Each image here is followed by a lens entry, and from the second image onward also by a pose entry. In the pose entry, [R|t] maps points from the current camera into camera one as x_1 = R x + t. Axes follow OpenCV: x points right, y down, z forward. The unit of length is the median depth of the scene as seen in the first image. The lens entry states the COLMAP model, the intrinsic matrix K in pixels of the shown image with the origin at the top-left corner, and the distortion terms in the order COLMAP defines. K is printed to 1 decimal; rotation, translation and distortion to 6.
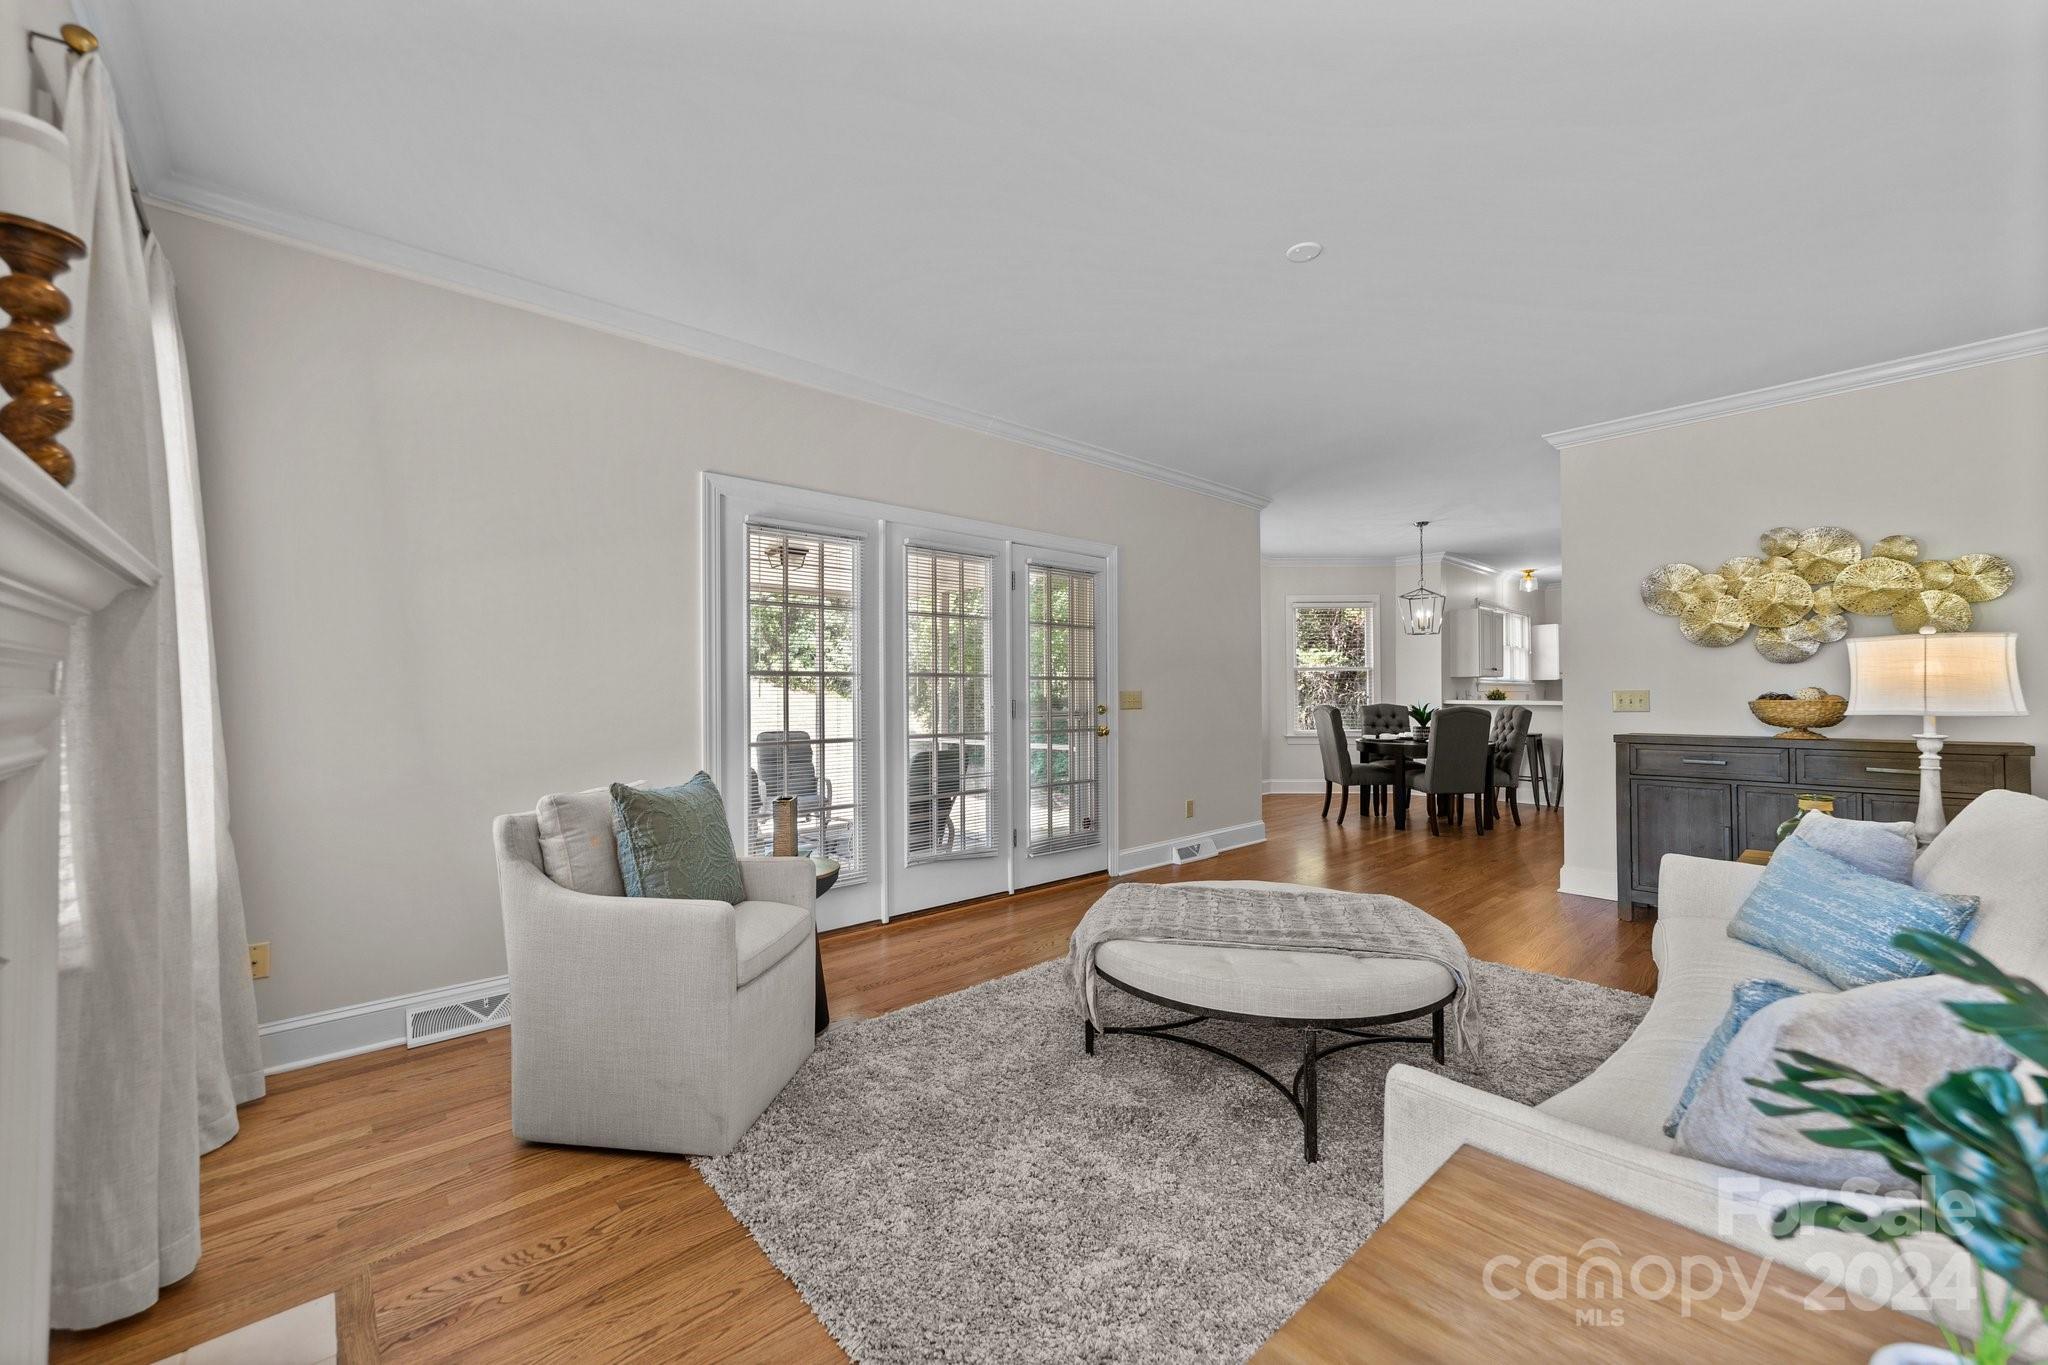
lens RADIAL K [[791.4, 0, 1023.9], [0, 791.4, 686.7], [0, 0, 1]] dist [0.002858, 0.000996]
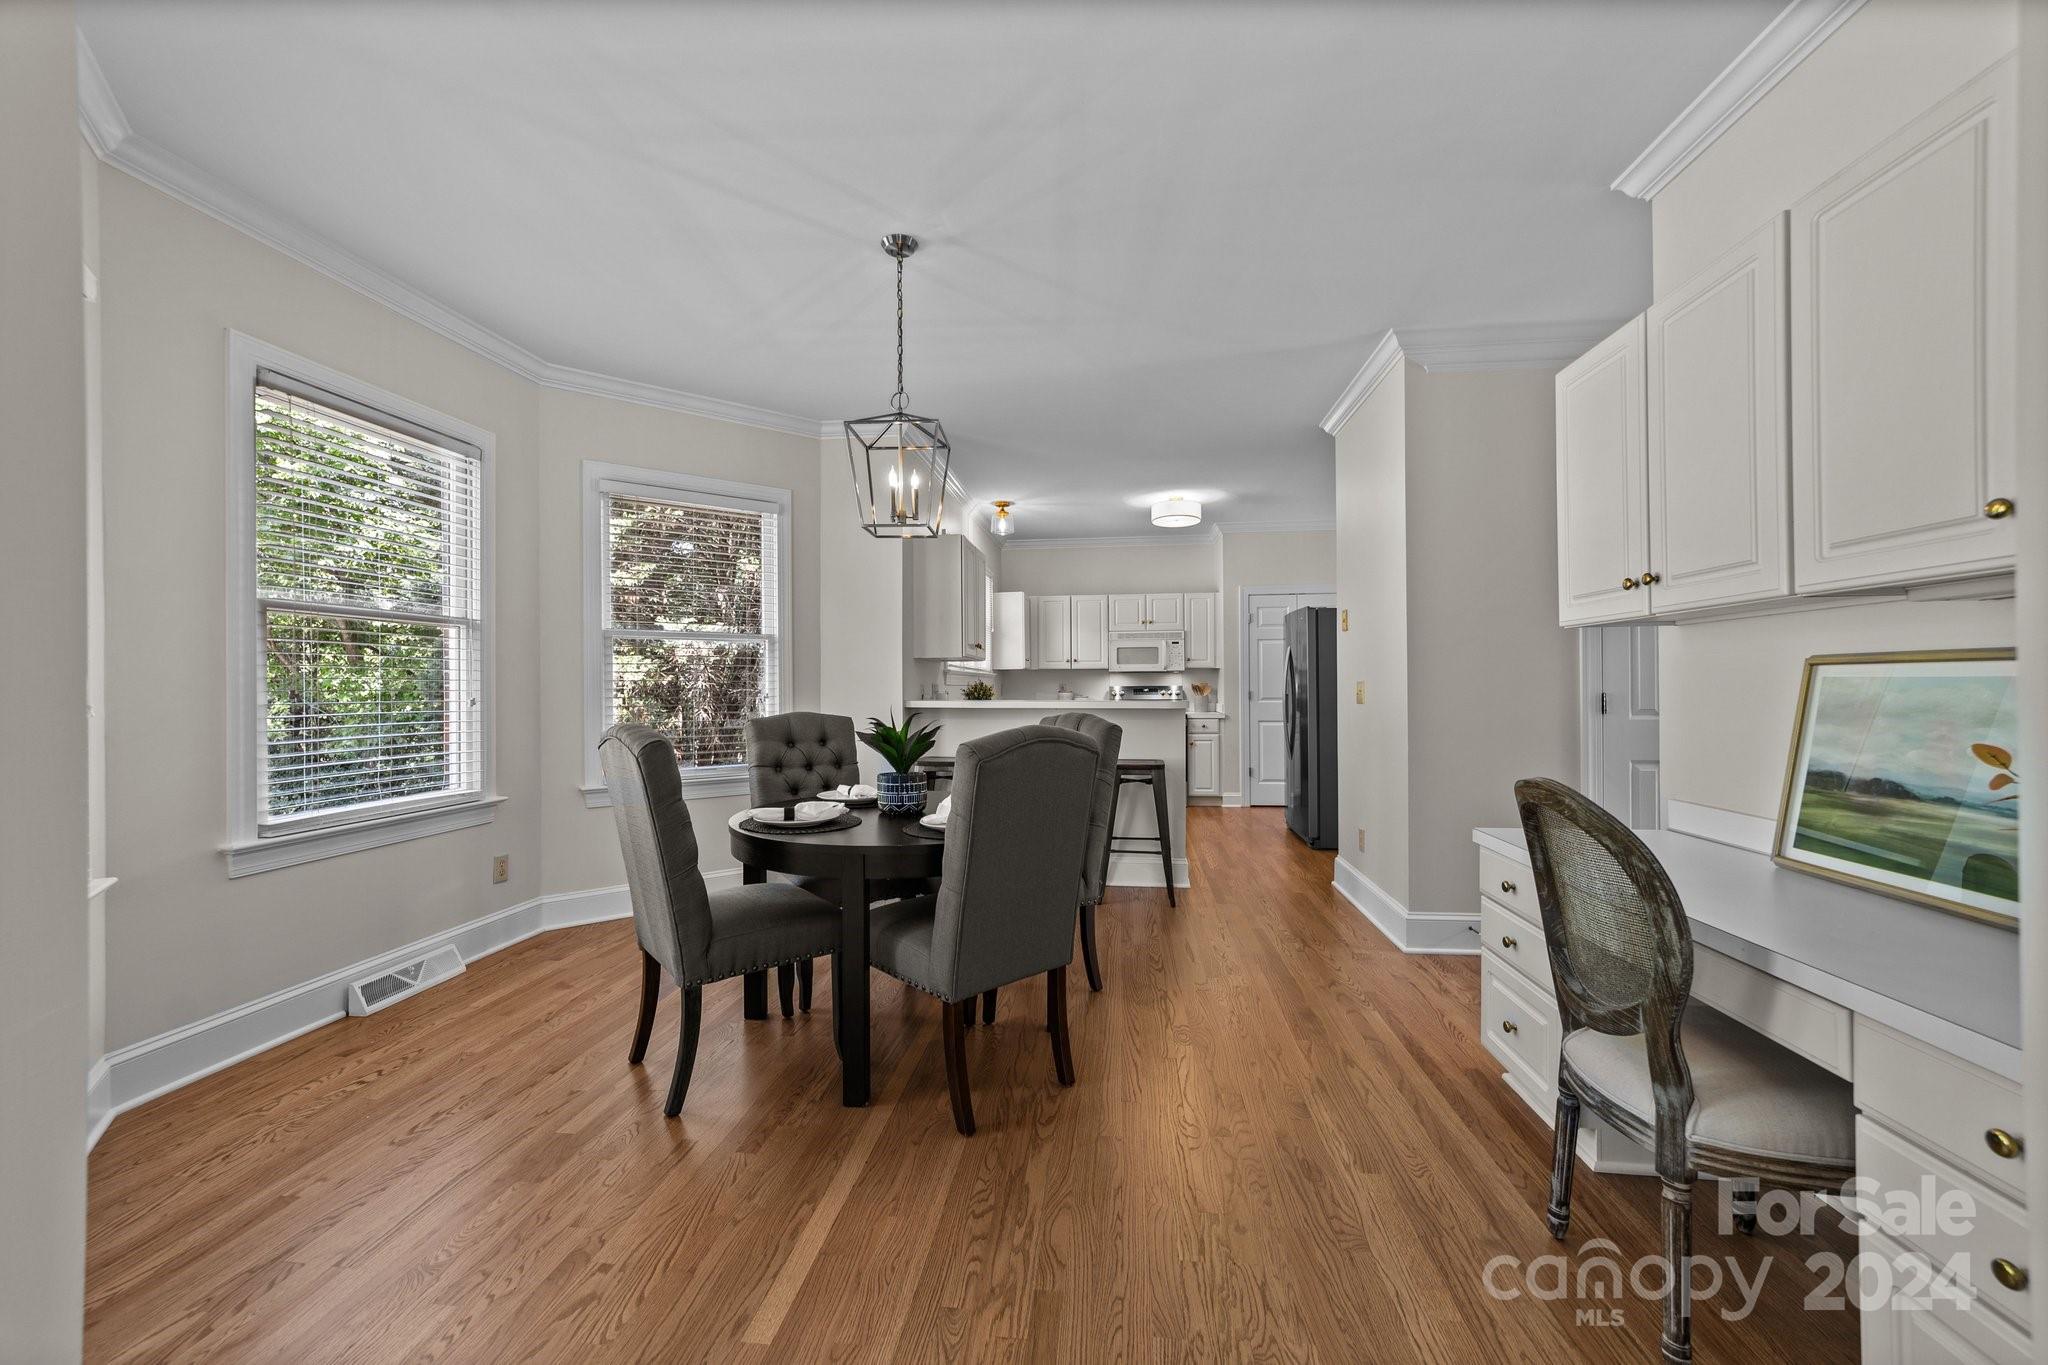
lens RADIAL K [[791.4, 0, 1024.3], [0, 791.4, 677.0], [0, 0, 1]] dist [0.002858, 0.000996]
pose [[0.752972, 0.005110, 0.658032, 0.283808], [-0.001371, 0.999980, -0.006196, 0.004687], [-0.658051, 0.003764, 0.752964, 0.644608]]
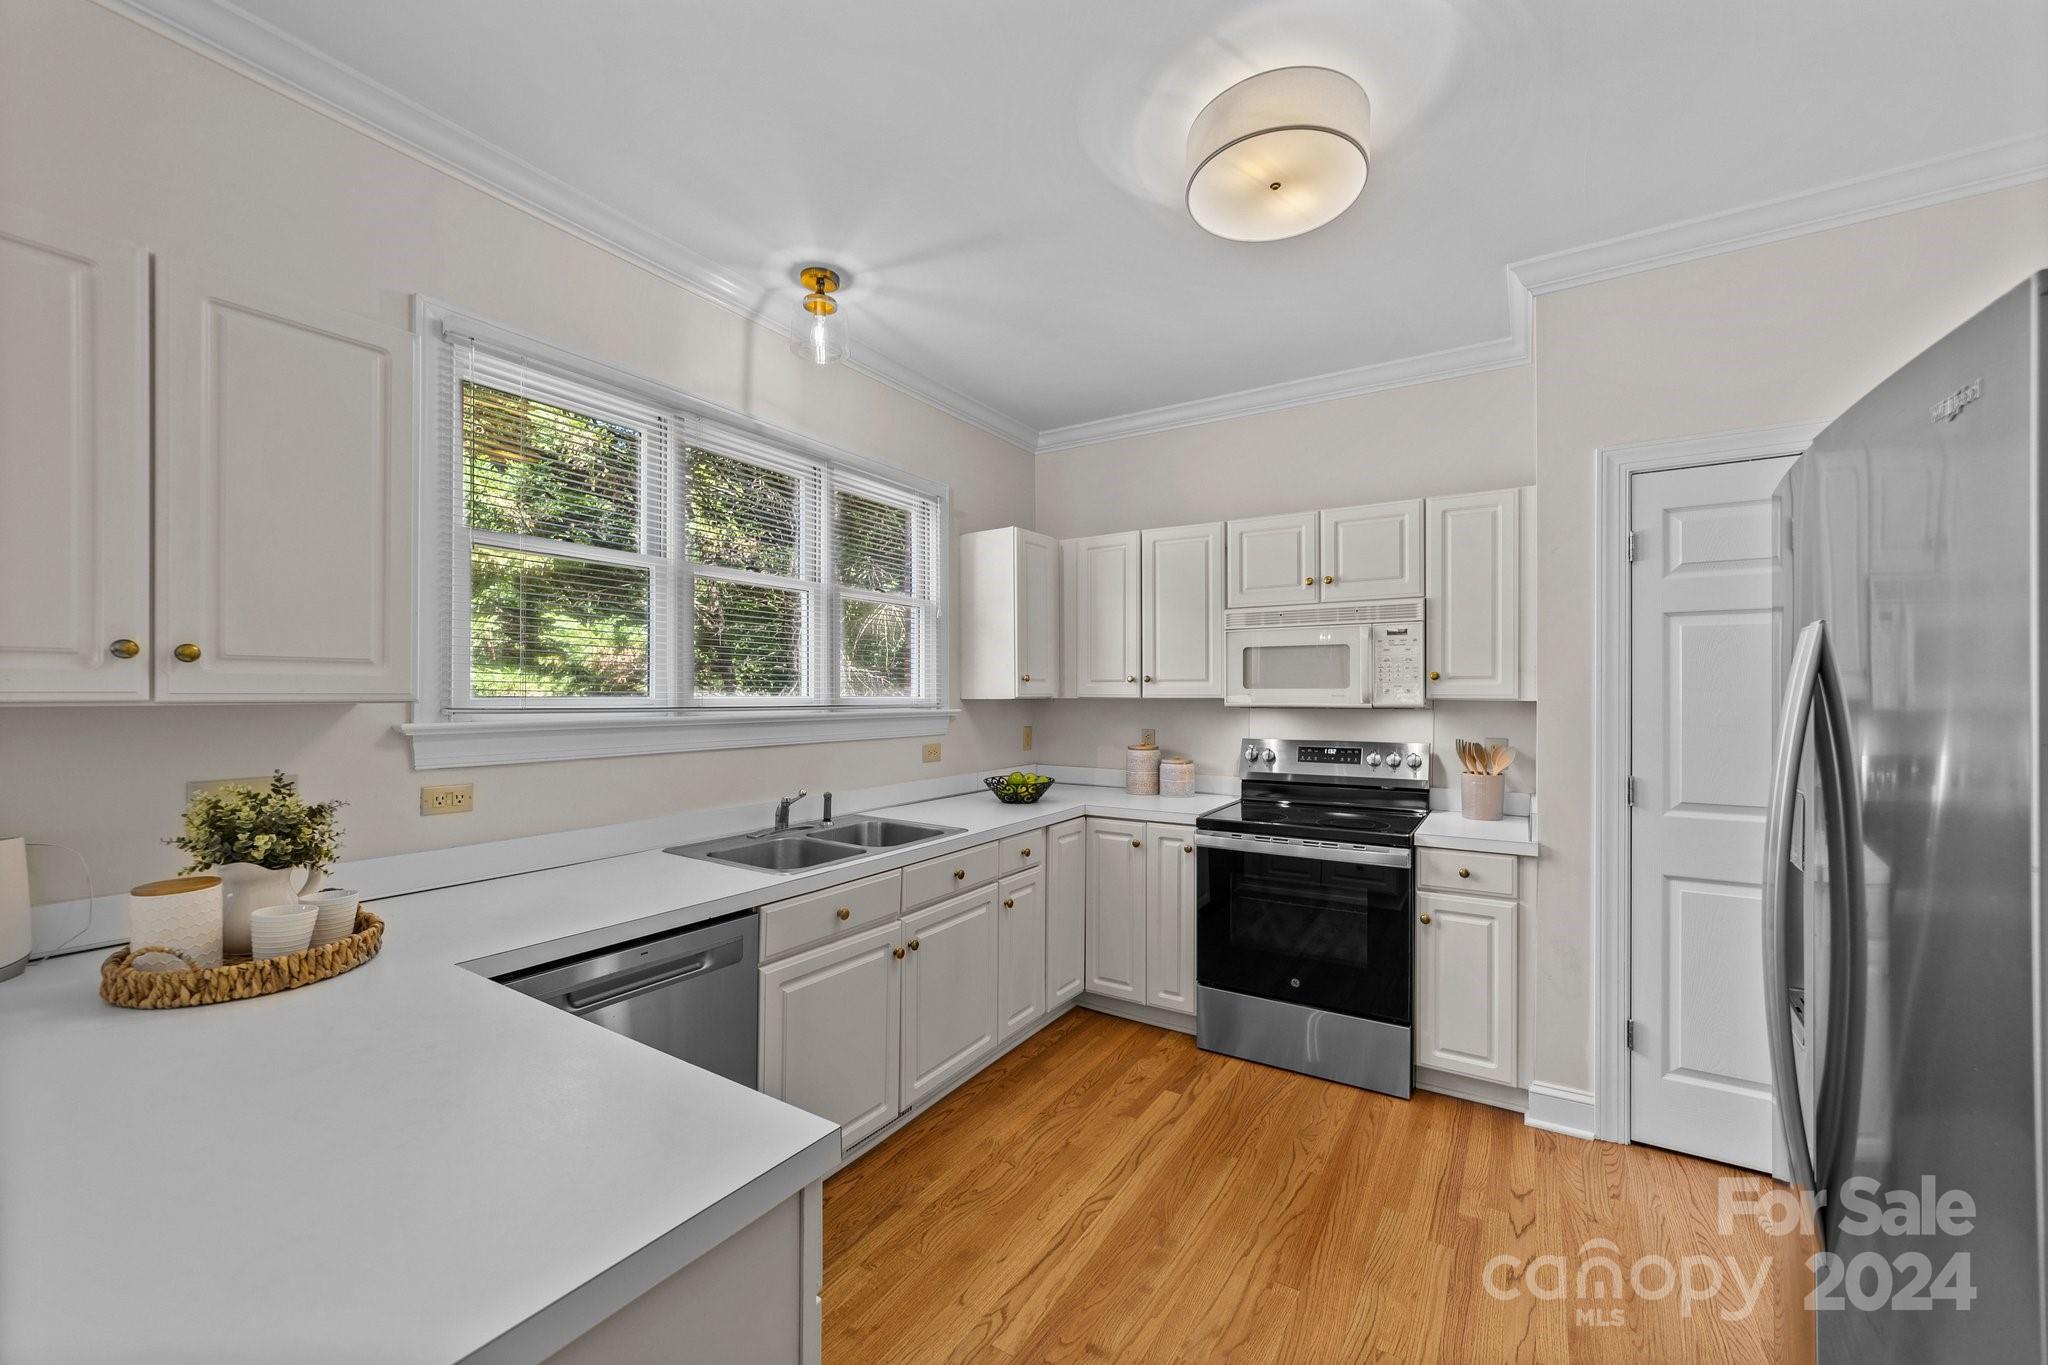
lens RADIAL K [[791.4, 0, 1032.0], [0, 791.4, 693.5], [0, 0, 1]] dist [0.002858, 0.000996]
pose [[0.959729, 0.006288, 0.280856, 0.831338], [-0.007122, 0.999973, 0.001948, -0.015846], [-0.280836, -0.003870, 0.959748, 0.970319]]
